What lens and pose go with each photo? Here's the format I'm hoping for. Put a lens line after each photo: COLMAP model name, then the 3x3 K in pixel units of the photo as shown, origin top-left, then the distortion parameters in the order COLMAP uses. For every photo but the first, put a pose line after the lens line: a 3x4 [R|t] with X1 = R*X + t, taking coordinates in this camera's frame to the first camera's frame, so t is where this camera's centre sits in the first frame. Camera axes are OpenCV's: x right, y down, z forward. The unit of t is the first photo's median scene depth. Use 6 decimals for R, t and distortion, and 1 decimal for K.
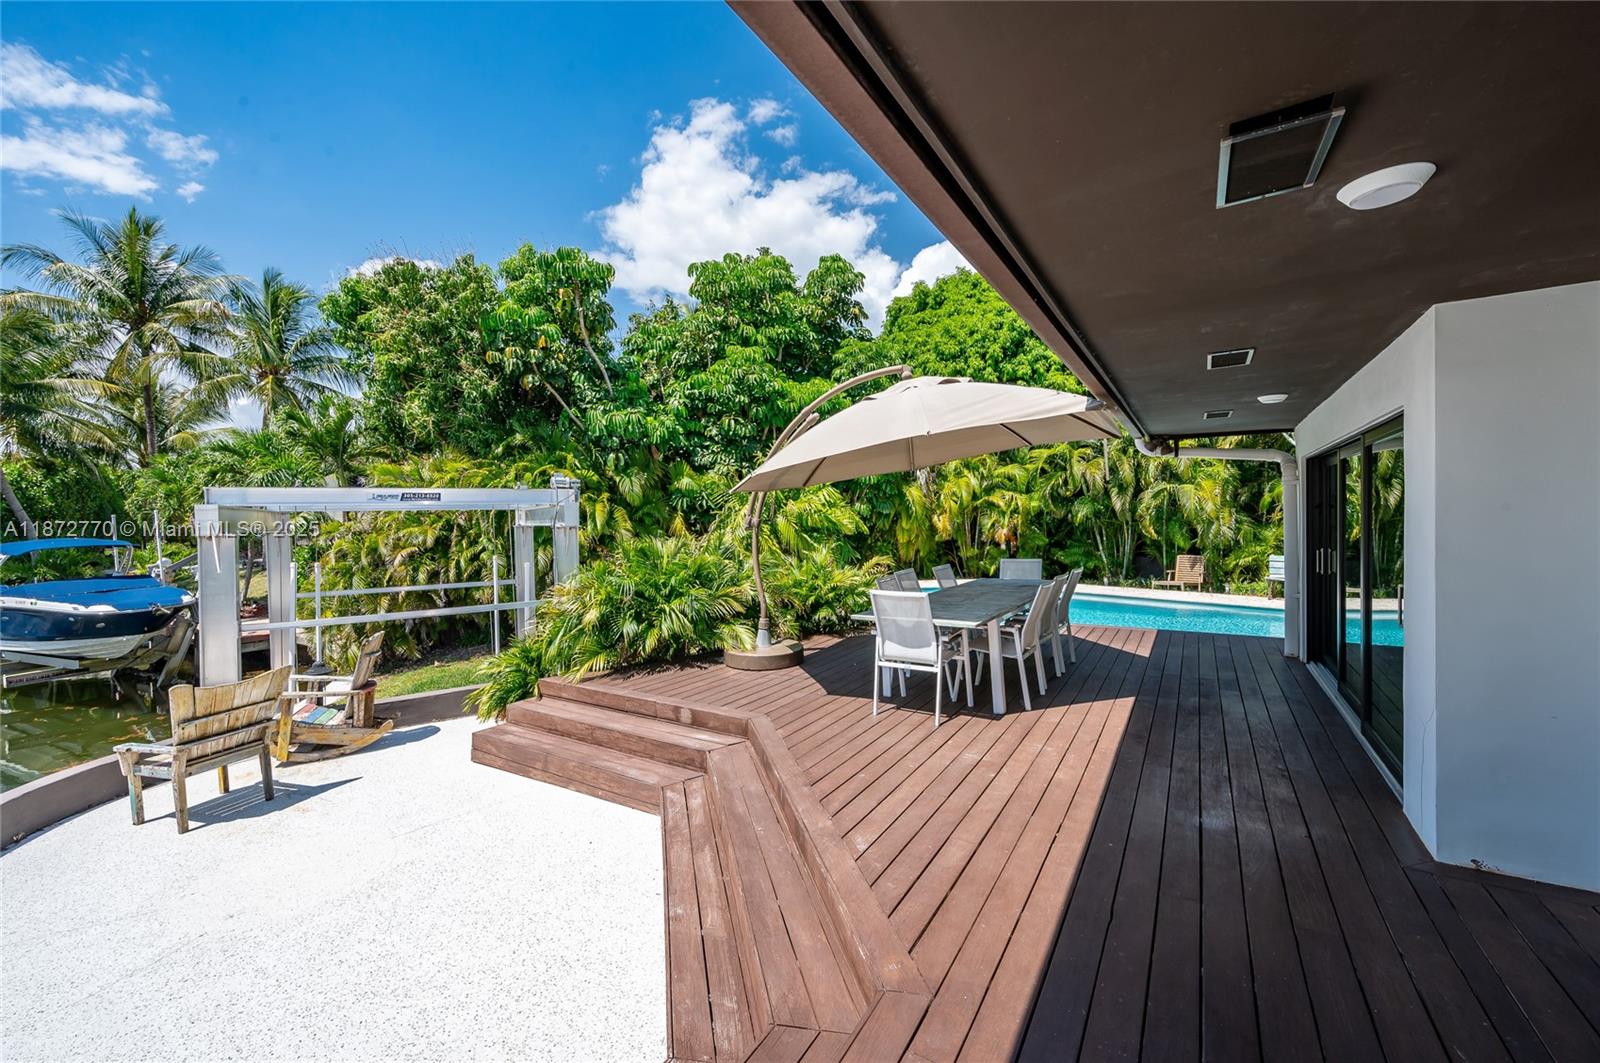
lens RADIAL K [[625.3, 0, 800.0], [0, 625.3, 531.5], [0, 0, 1]] dist [-0.000639, -0.000149]
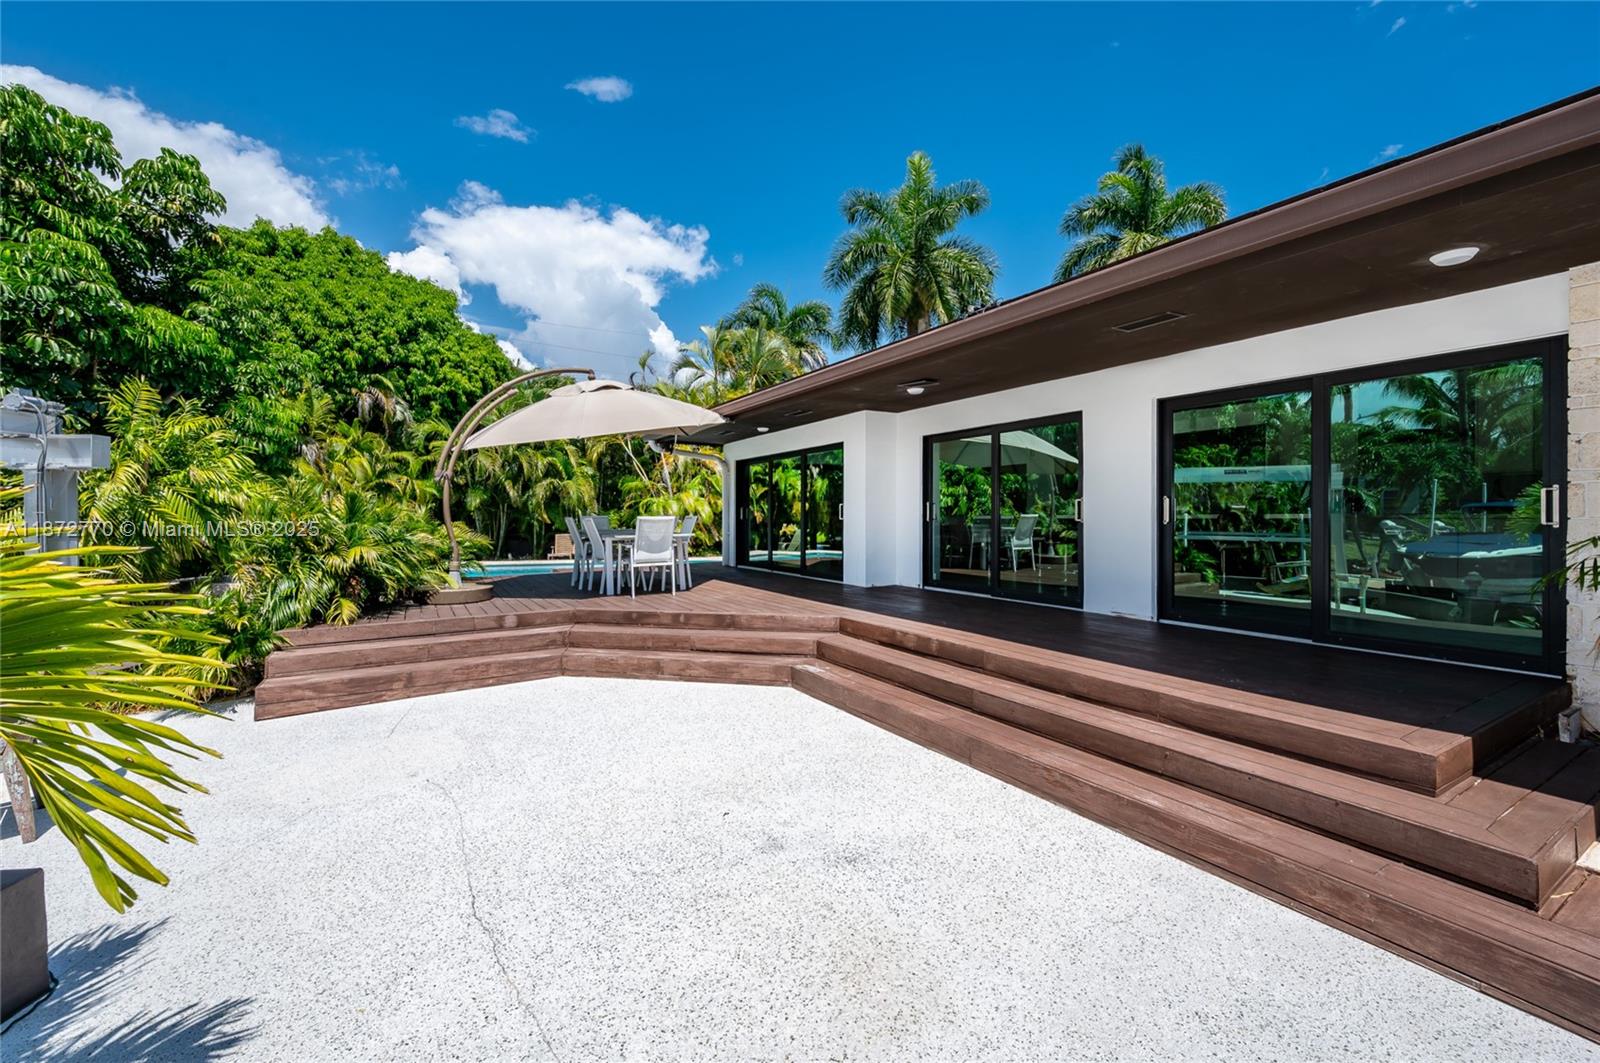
lens RADIAL K [[657.7, 0, 793.4], [0, 657.7, 514.5], [0, 0, 1]] dist [0.001145, 0.000312]
pose [[0.457032, 0.017978, 0.889269, -0.328539], [0.016359, 0.999457, -0.028613, 0.039028], [-0.889300, 0.027625, 0.456489, -0.030122]]
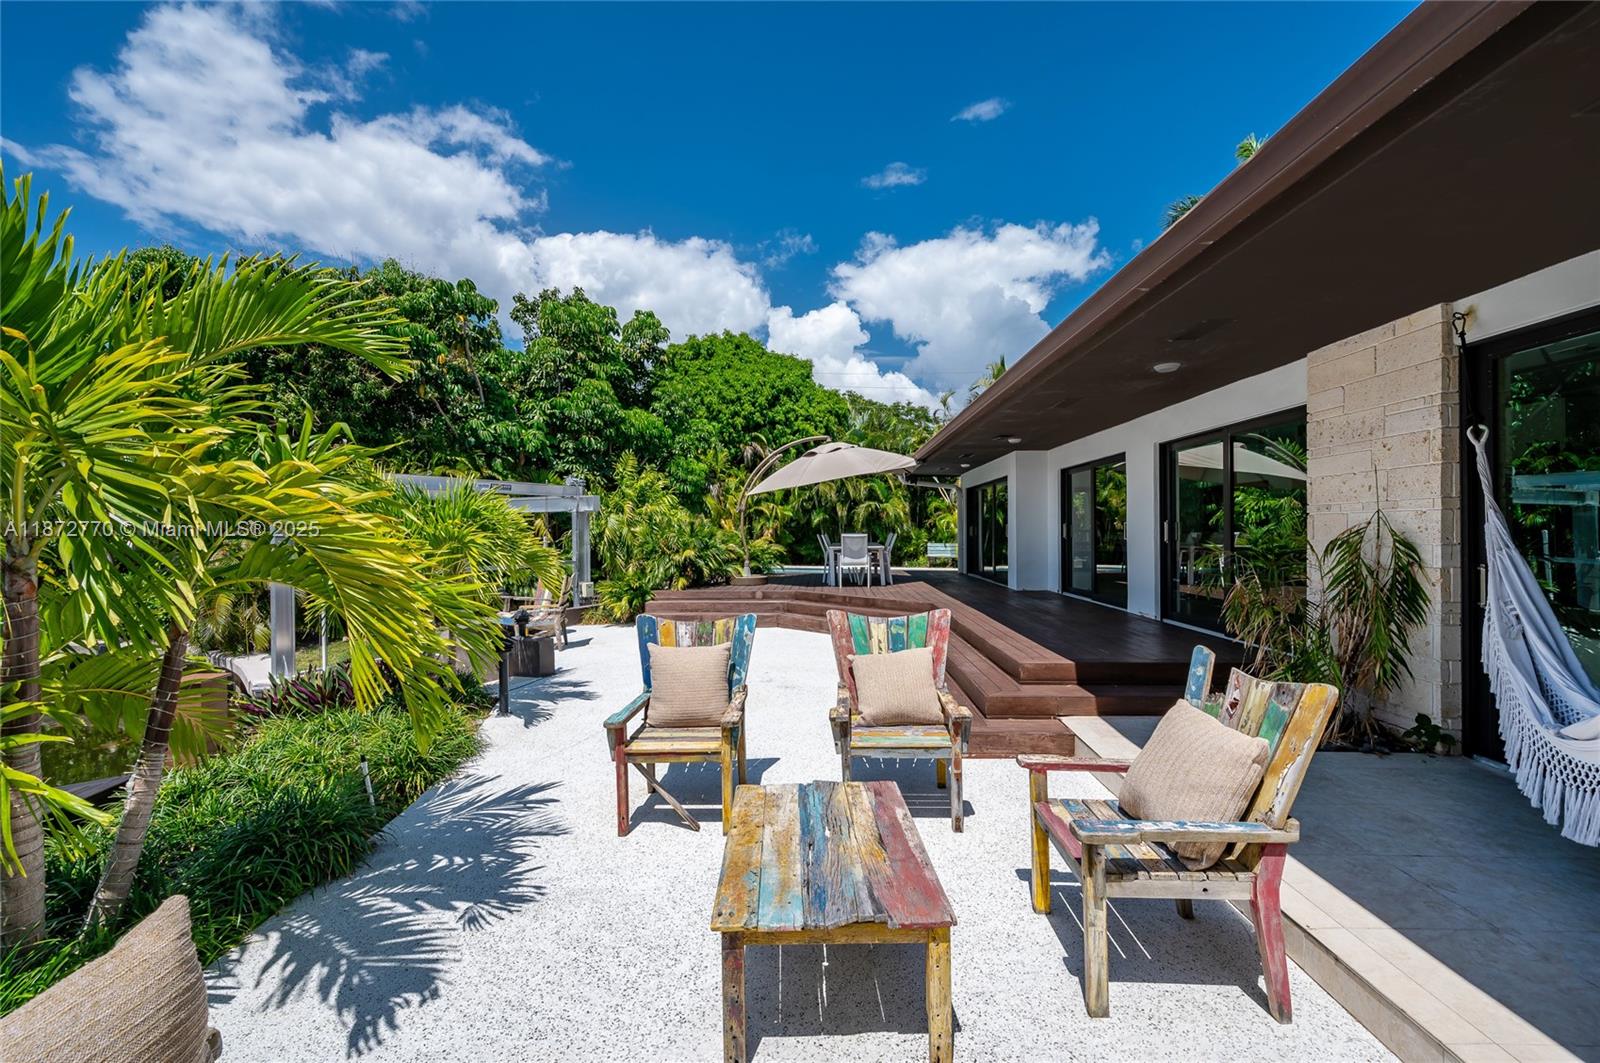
lens RADIAL K [[657.9, 0, 800.0], [0, 657.9, 531.5], [0, 0, 1]] dist [-0.001136, -0.000059]
pose [[0.863819, 0.013166, 0.503631, -0.360766], [0.001827, 0.999570, -0.029265, 0.042981], [-0.503799, 0.026200, 0.863423, -0.303442]]
